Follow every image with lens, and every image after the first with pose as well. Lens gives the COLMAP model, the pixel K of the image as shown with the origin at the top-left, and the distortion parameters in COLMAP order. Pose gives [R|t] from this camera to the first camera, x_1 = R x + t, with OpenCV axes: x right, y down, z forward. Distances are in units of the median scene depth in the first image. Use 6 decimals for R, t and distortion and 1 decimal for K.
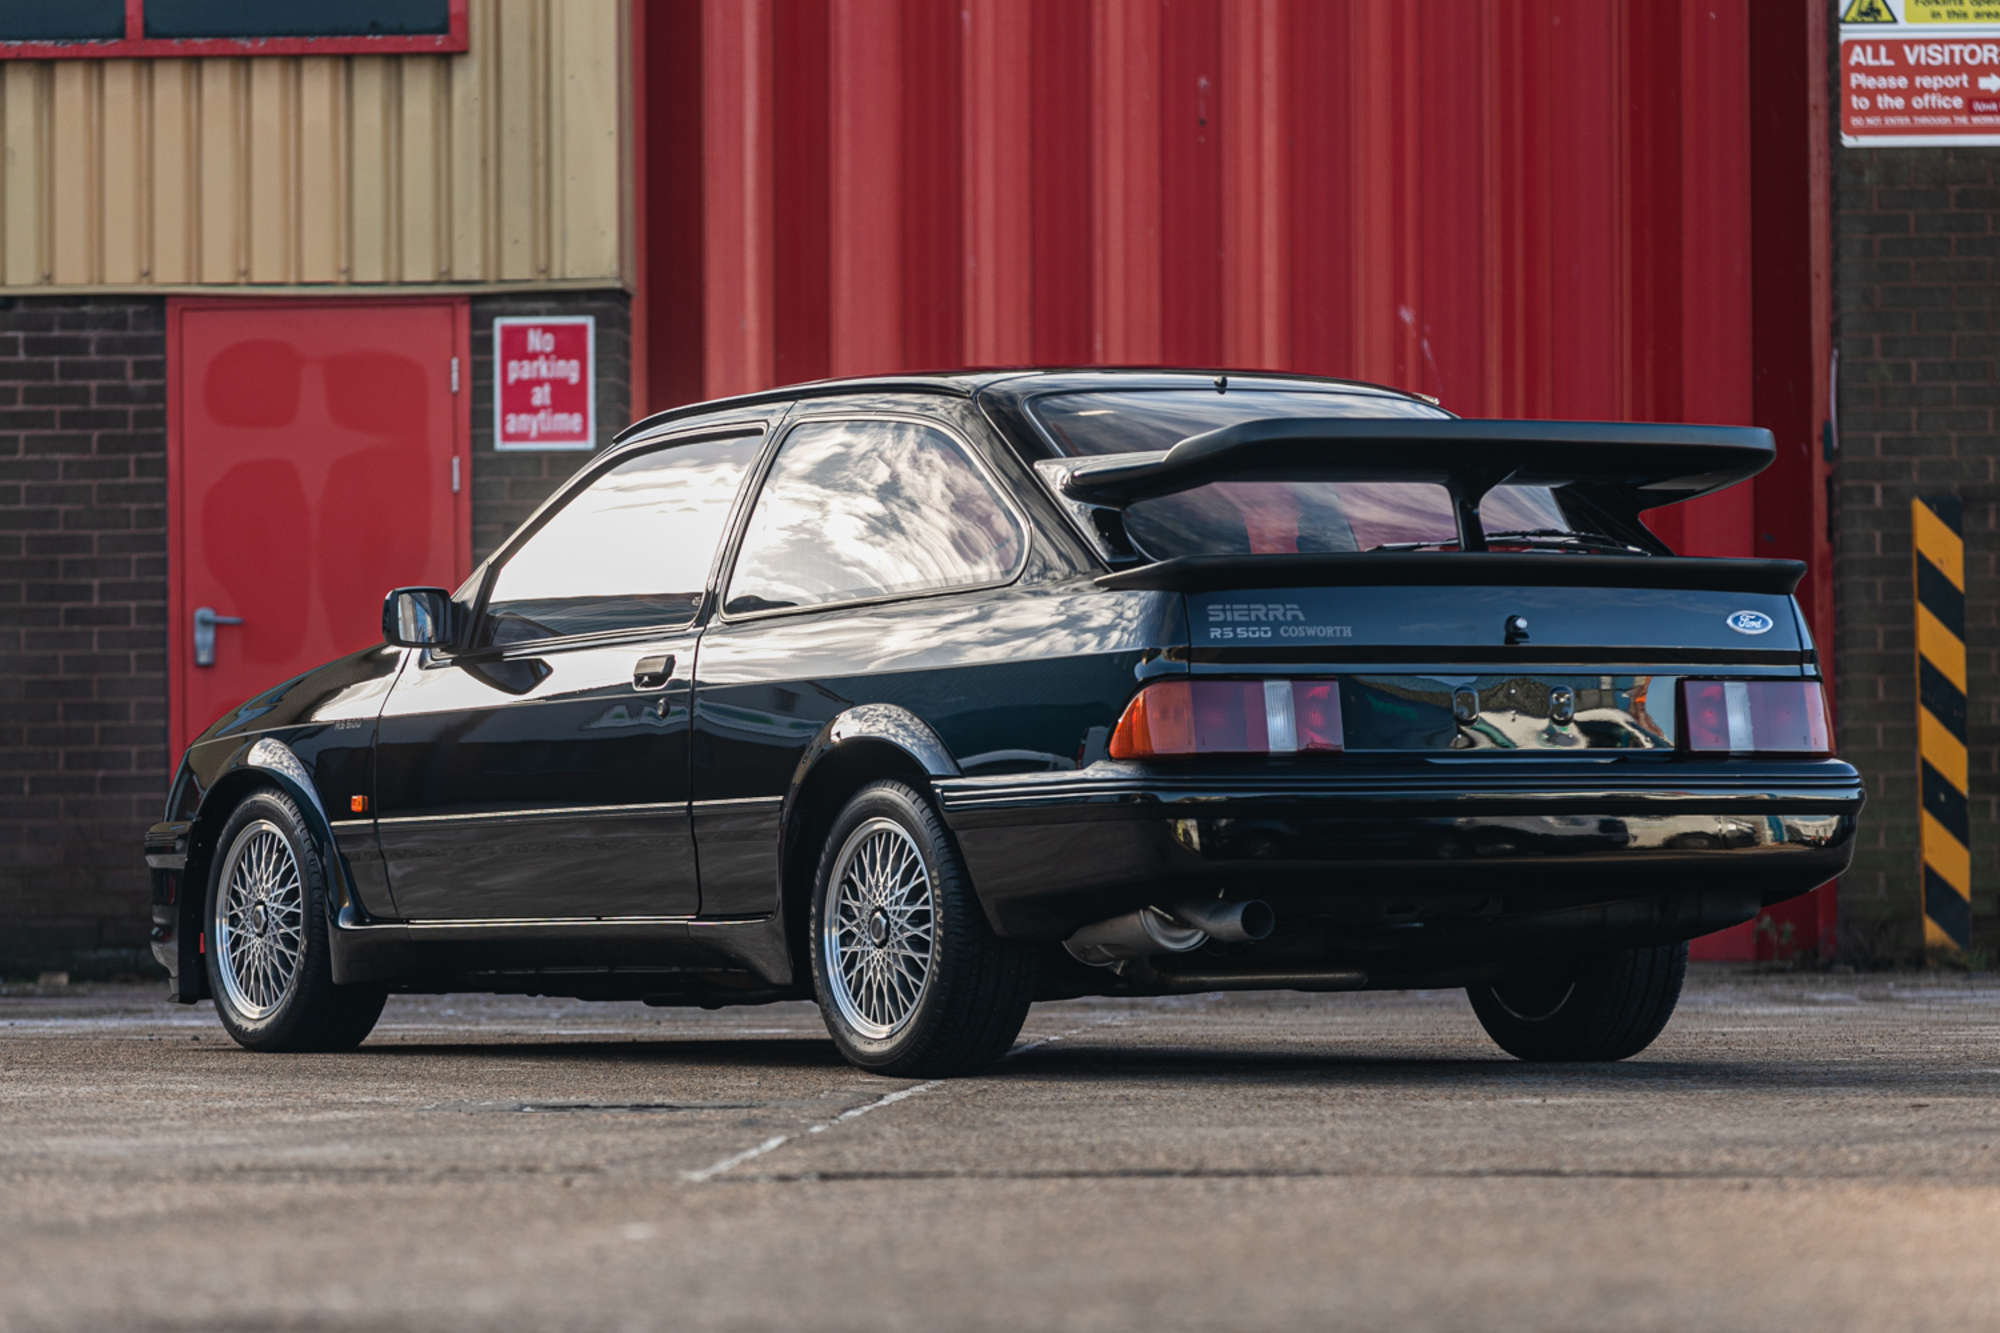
lens RADIAL K [[10780.7, 0, 1000.0], [0, 10780.7, 666.5], [0, 0, 1]] dist [0.085596, 0.923426]
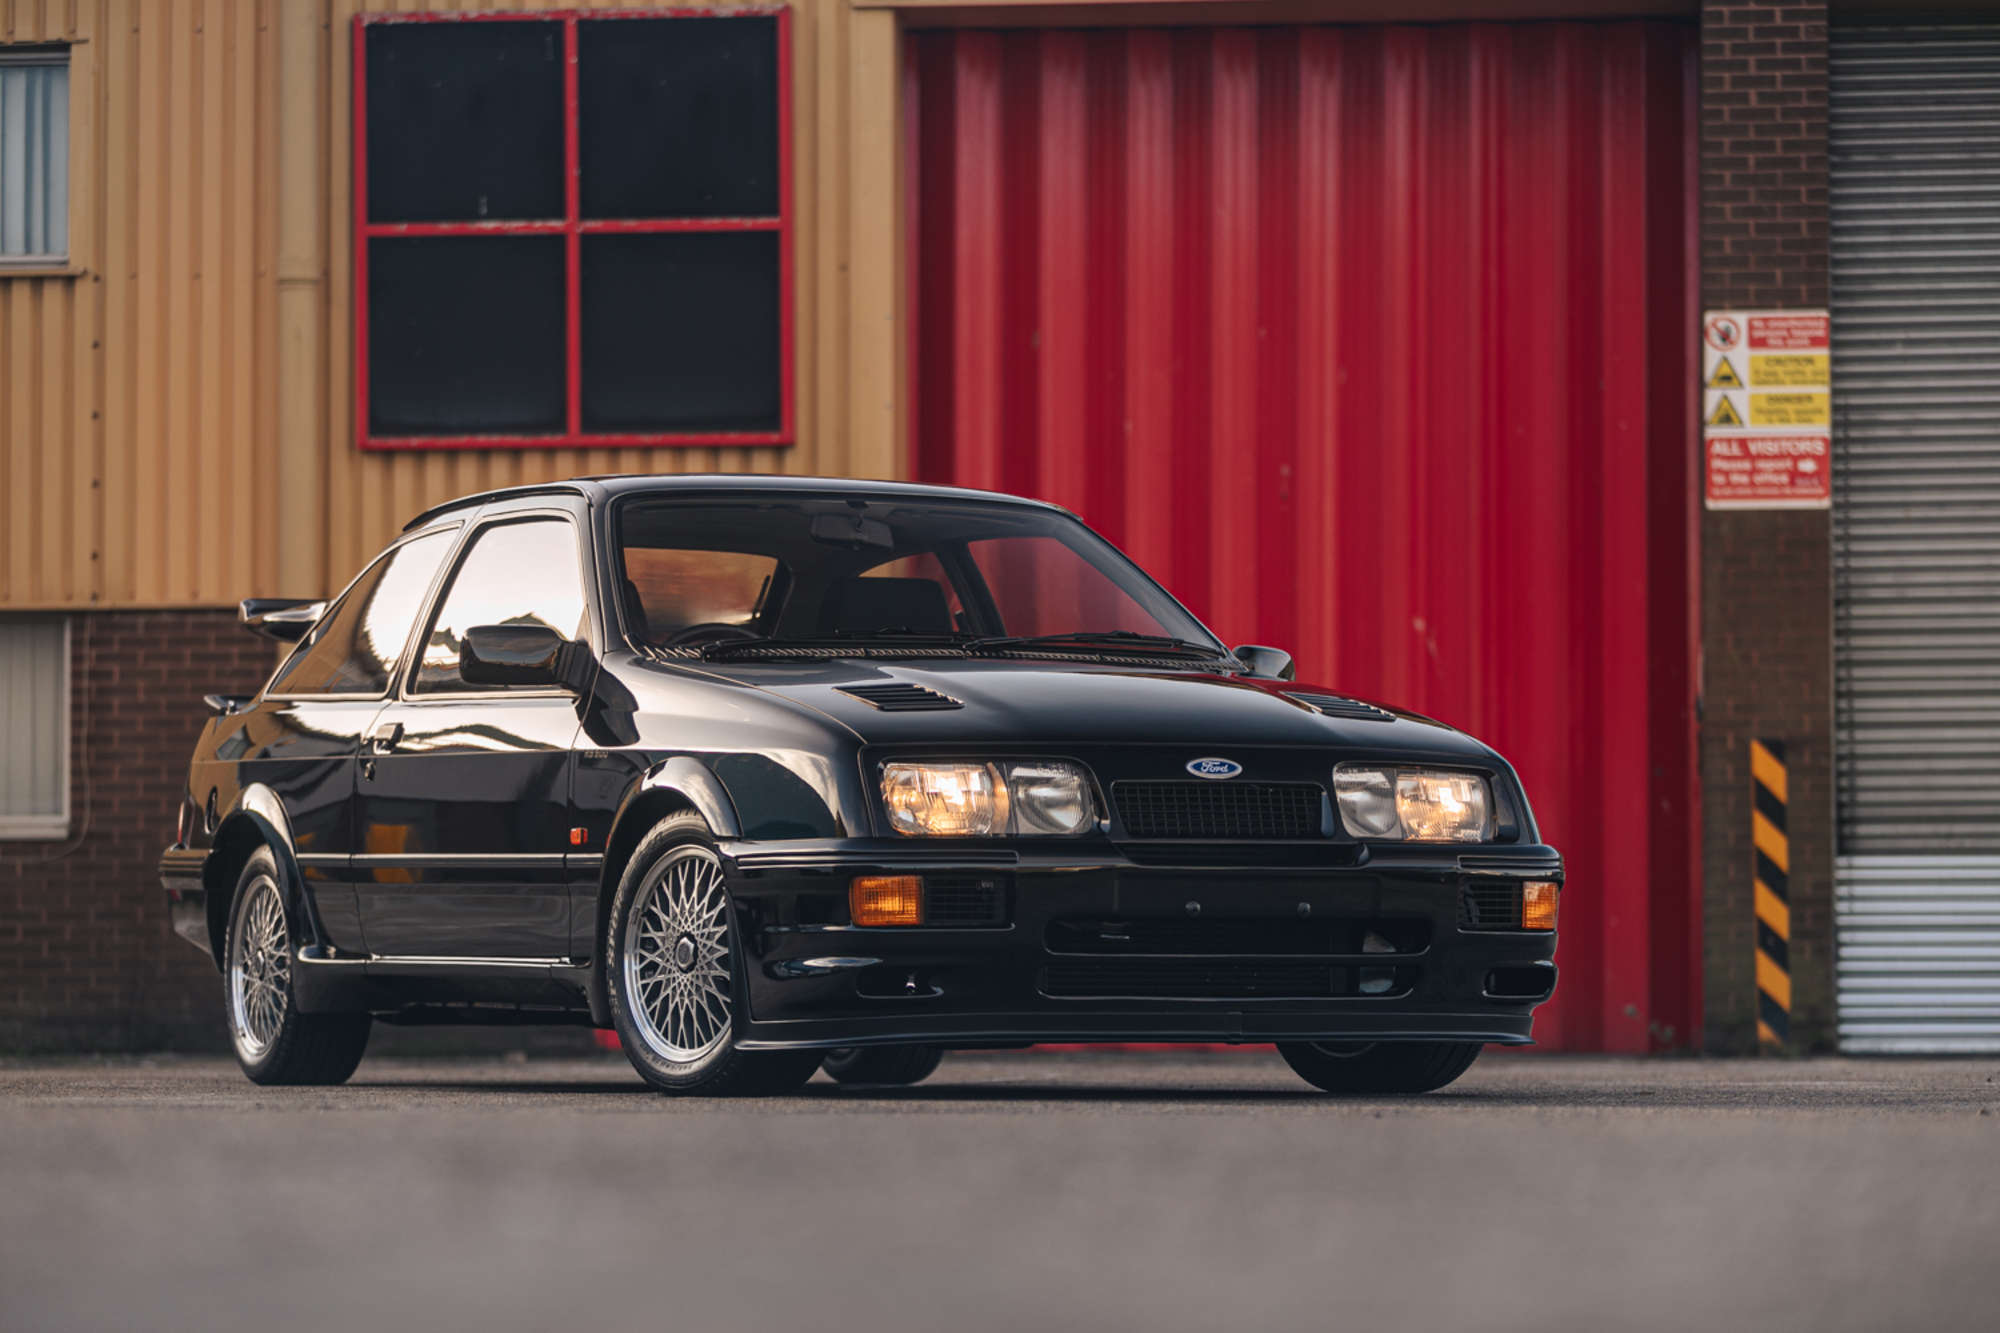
lens RADIAL K [[6057.5, 0, 1001.4], [0, 6057.5, 787.3], [0, 0, 1]] dist [0.110118, -0.643751]
pose [[0.999004, 0.005139, -0.044328, 0.017637], [-0.005984, 0.999802, -0.018963, 0.007065], [0.044222, 0.019209, 0.998837, 0.154282]]
